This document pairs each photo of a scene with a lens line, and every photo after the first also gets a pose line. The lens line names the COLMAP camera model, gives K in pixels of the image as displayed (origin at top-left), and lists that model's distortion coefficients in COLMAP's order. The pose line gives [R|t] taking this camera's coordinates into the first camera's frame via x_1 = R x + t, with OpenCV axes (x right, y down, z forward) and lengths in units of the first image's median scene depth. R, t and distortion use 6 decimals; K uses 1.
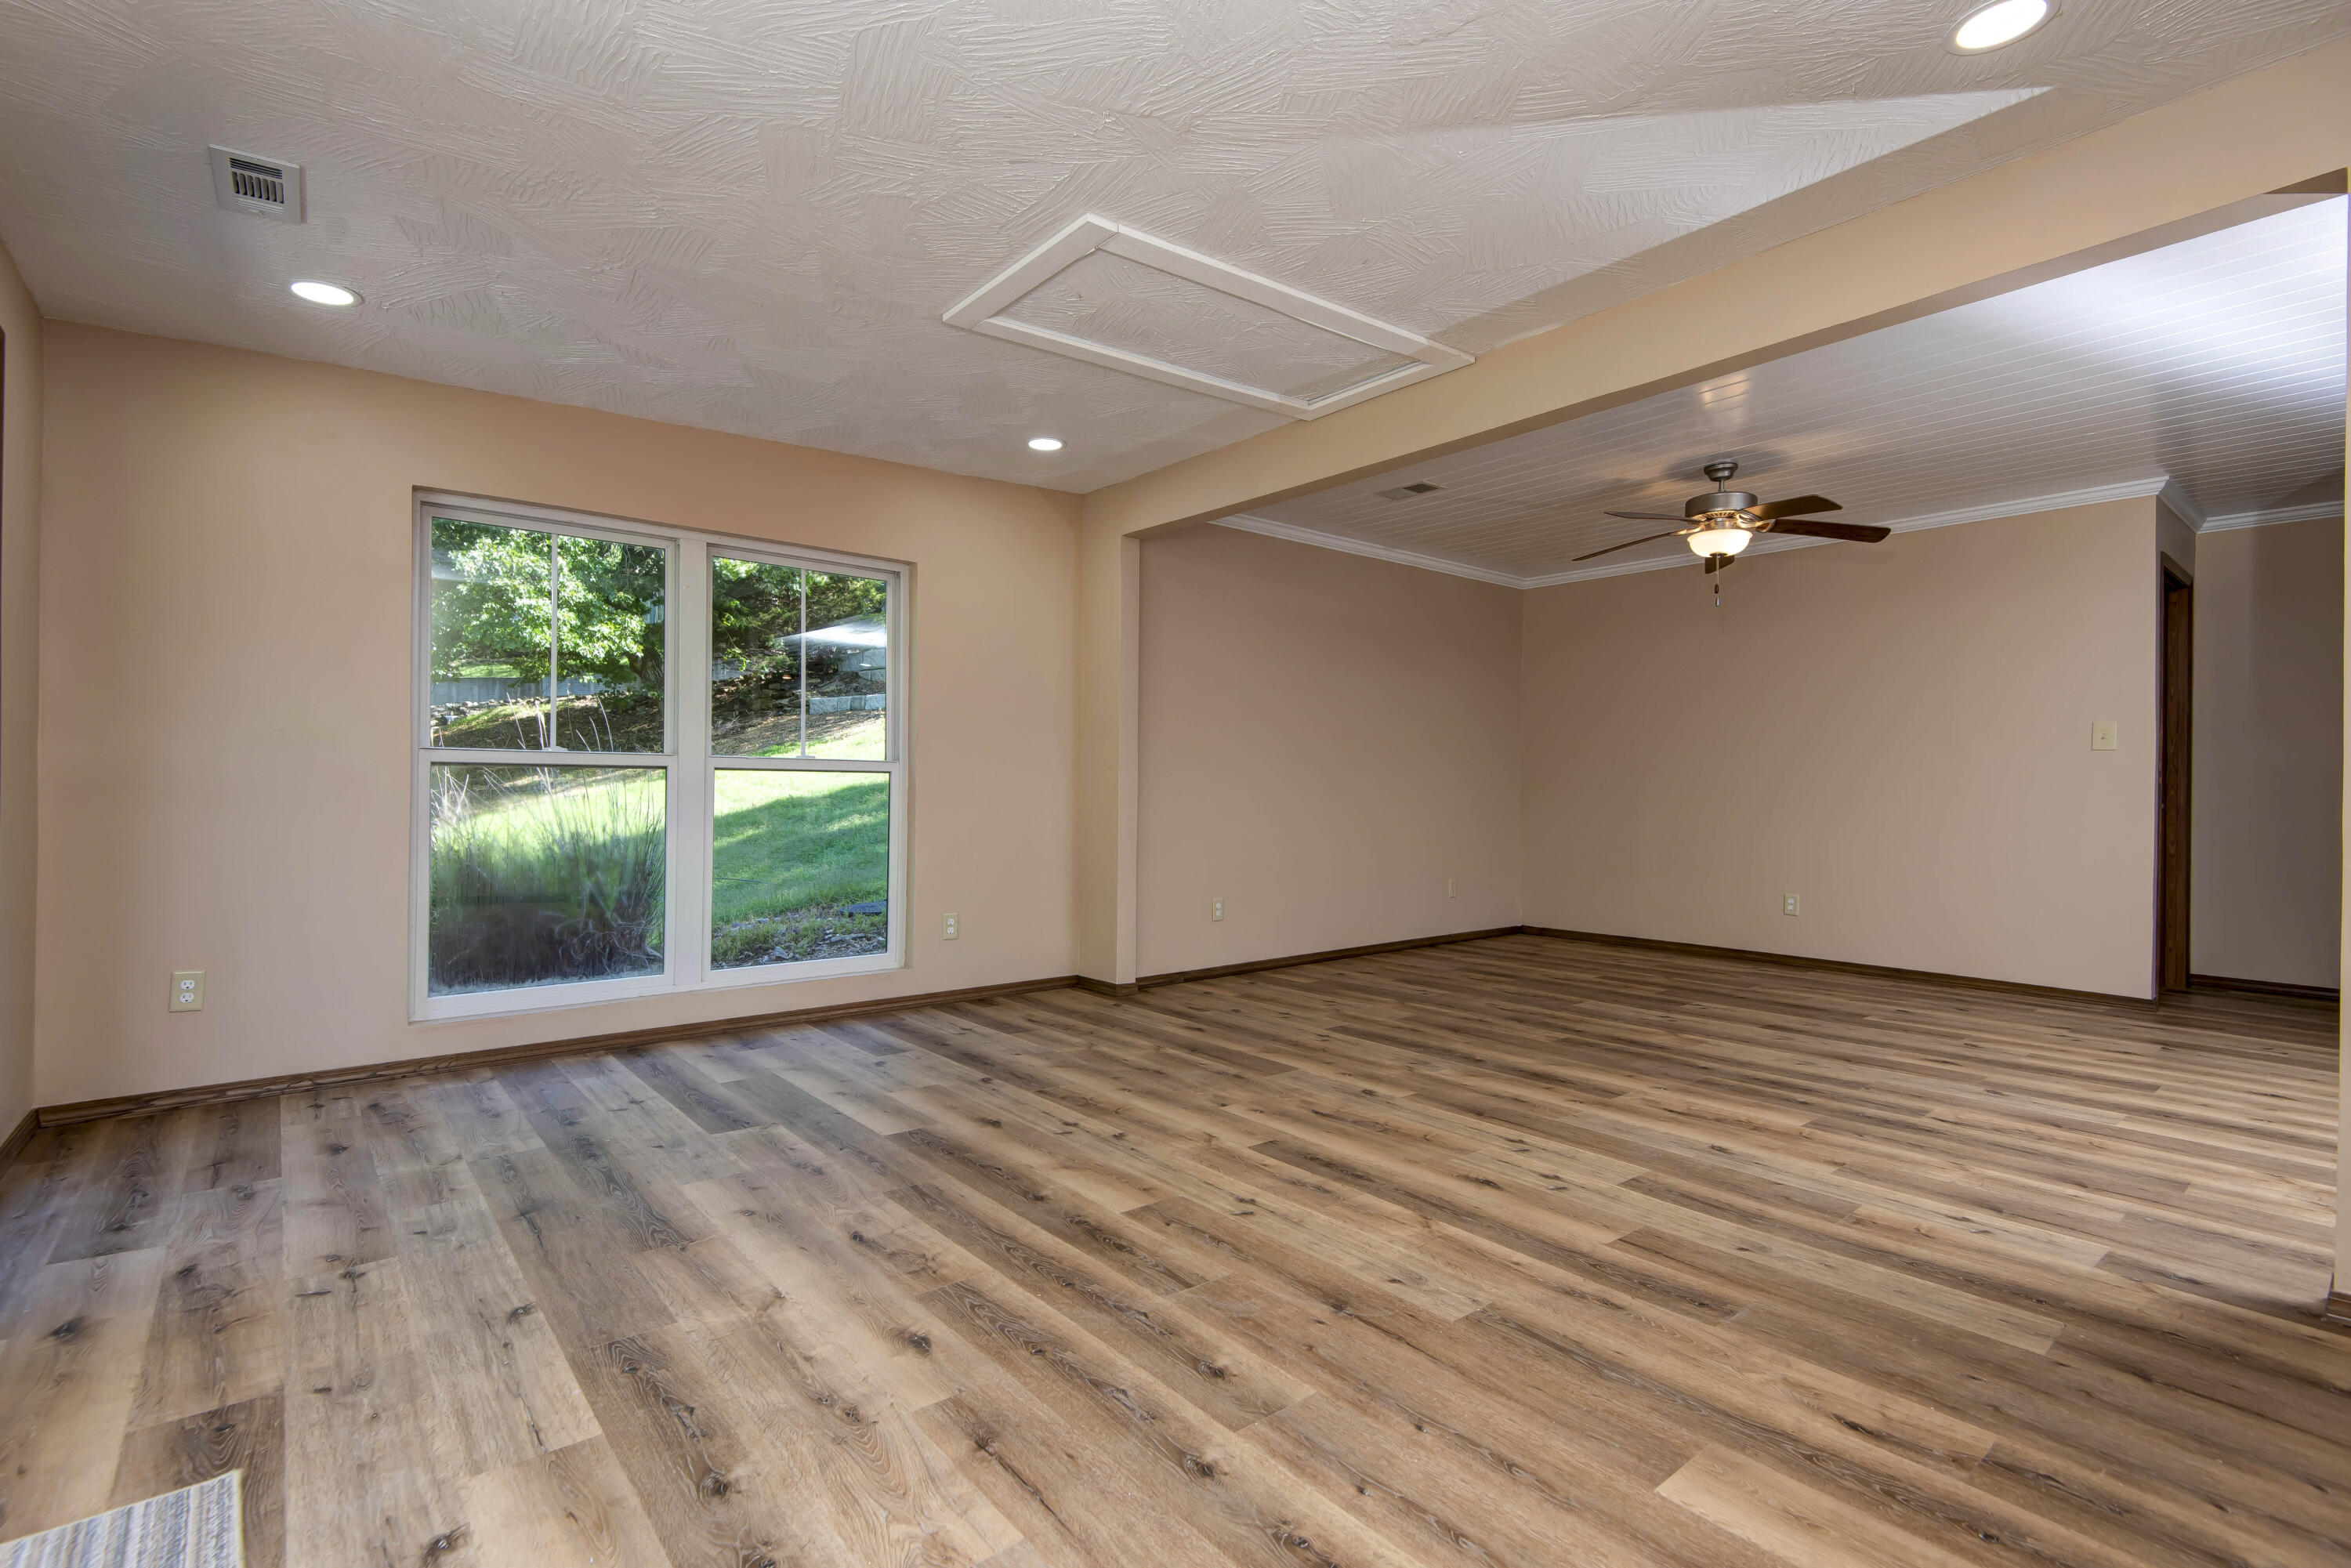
lens RADIAL K [[1089.6, 0, 1156.3], [0, 1089.6, 772.6], [0, 0, 1]] dist [0.006349, -0.000677]
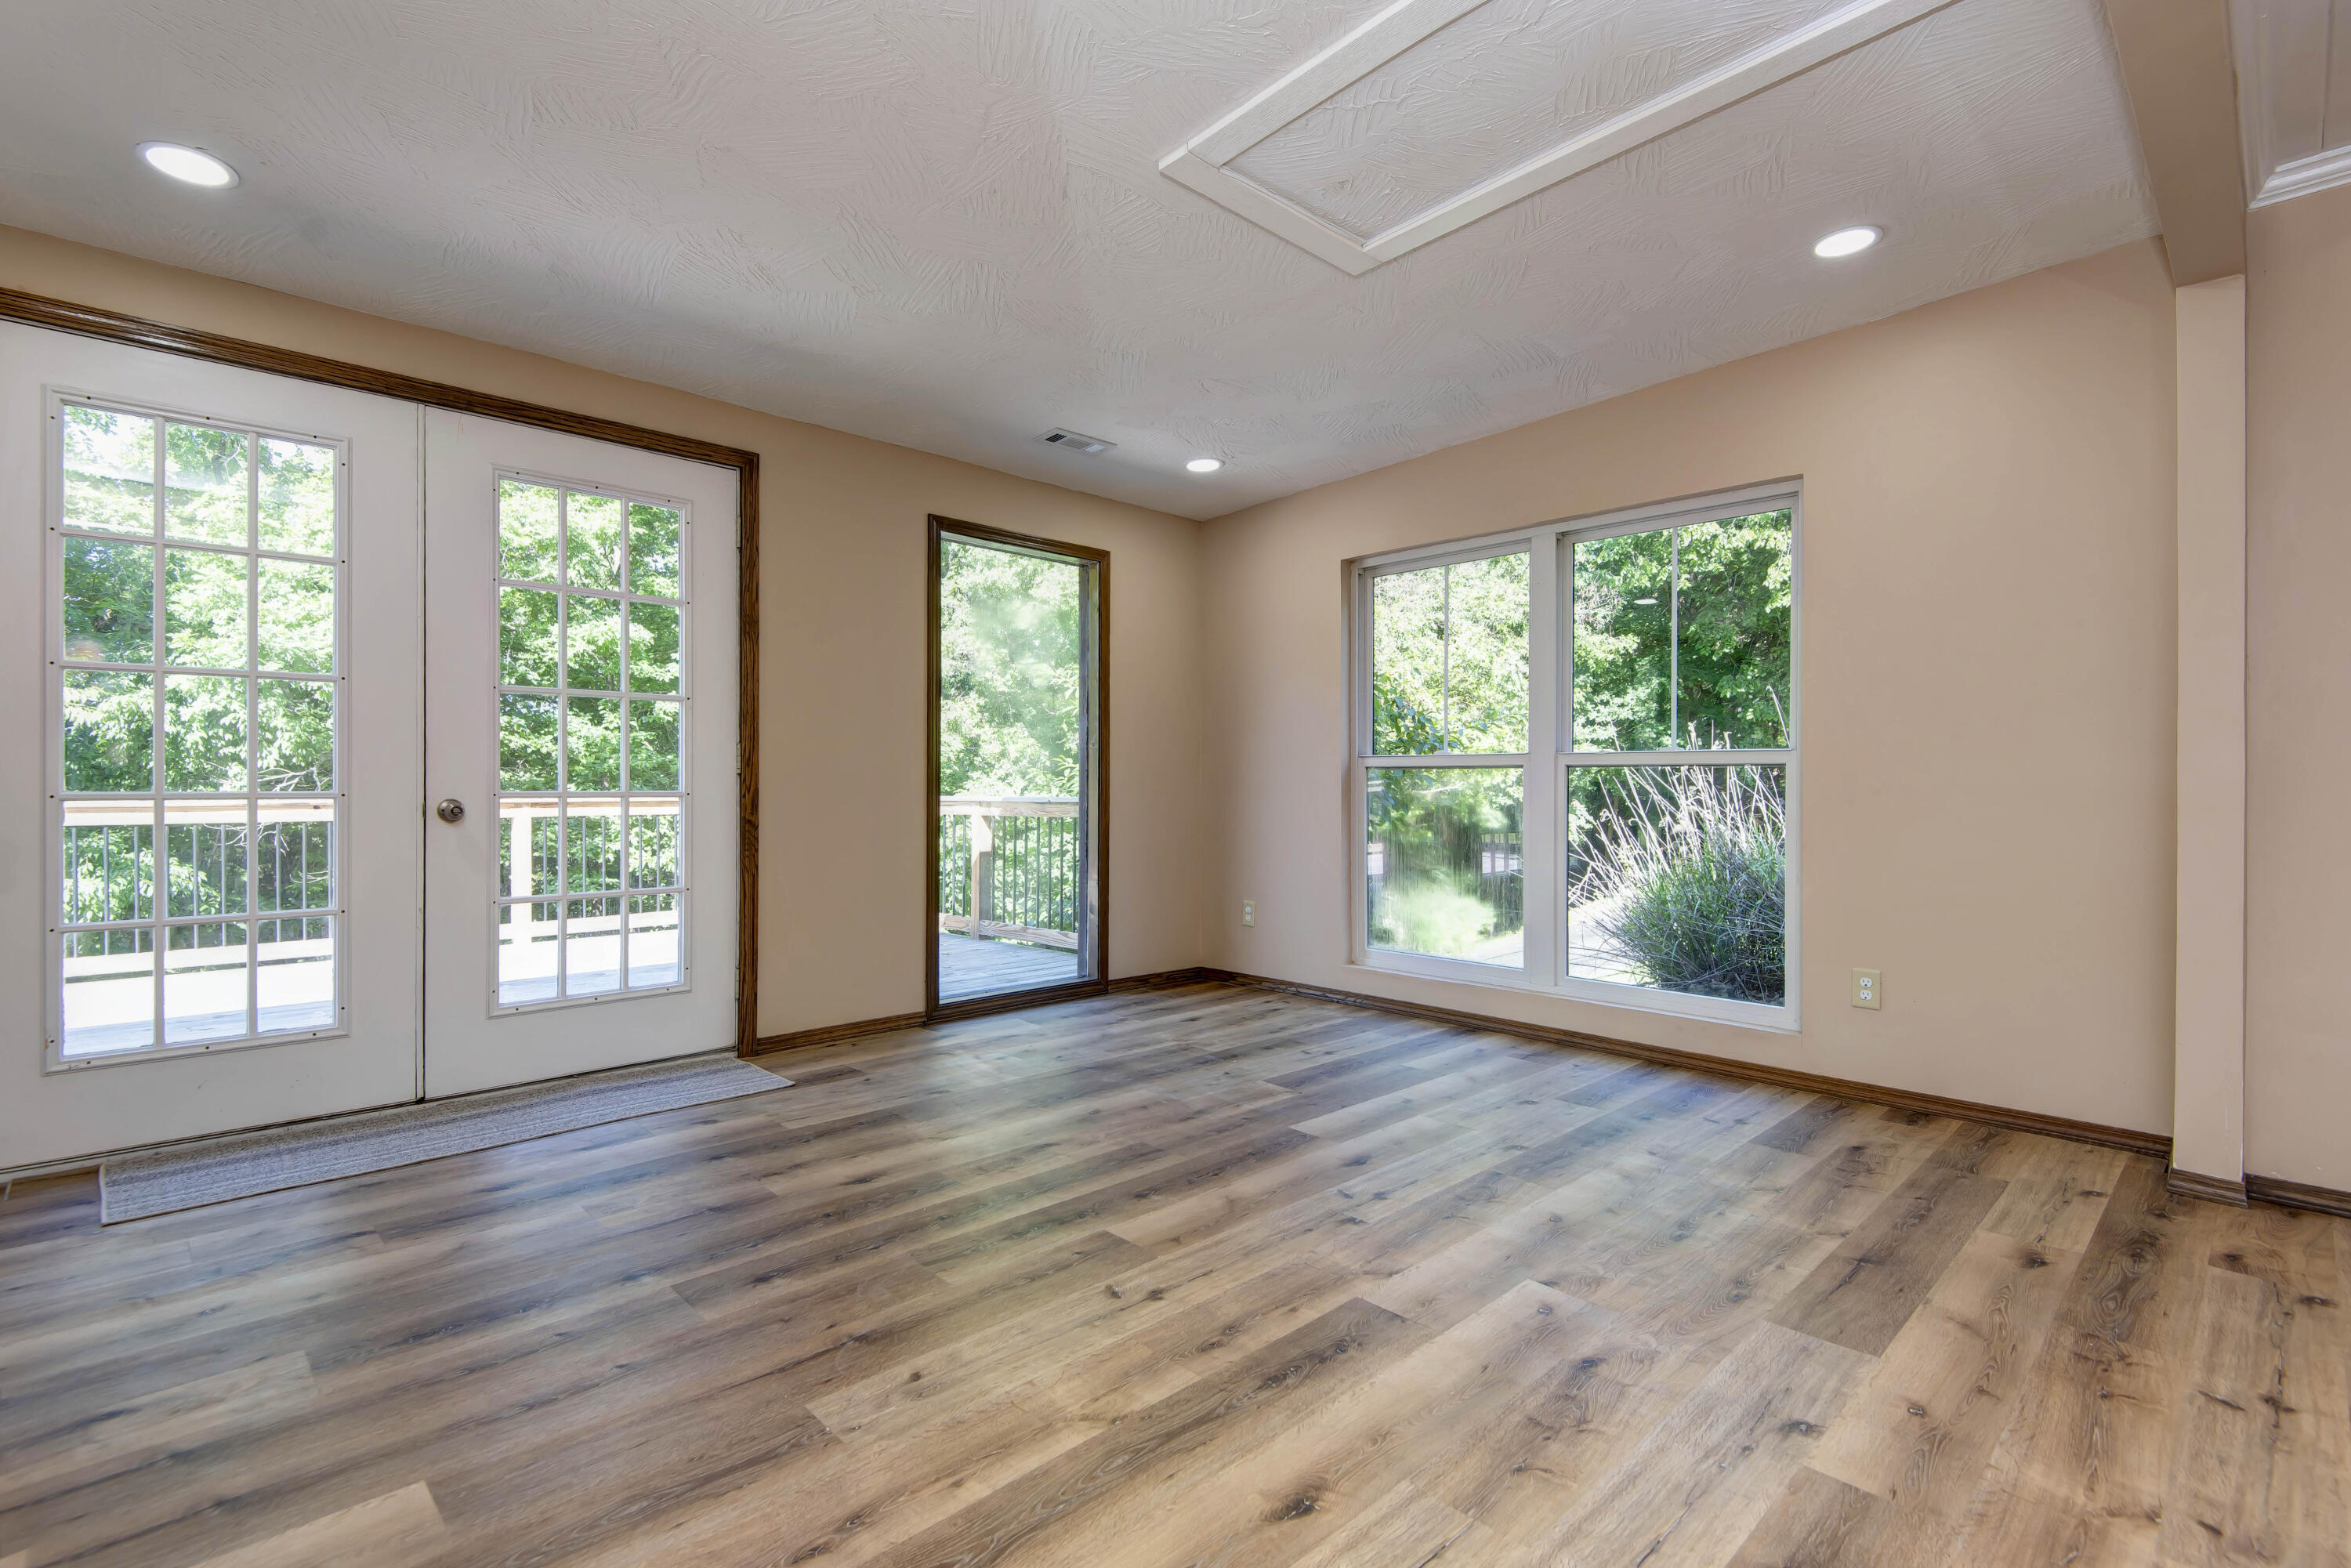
lens RADIAL K [[1089.6, 0, 1158.1], [0, 1089.6, 796.8], [0, 0, 1]] dist [0.006349, -0.000677]
pose [[0.078413, 0.007985, -0.996889, 0.837642], [0.008215, 0.999929, 0.008655, 0.015937], [0.996887, -0.008868, 0.078342, 0.890925]]
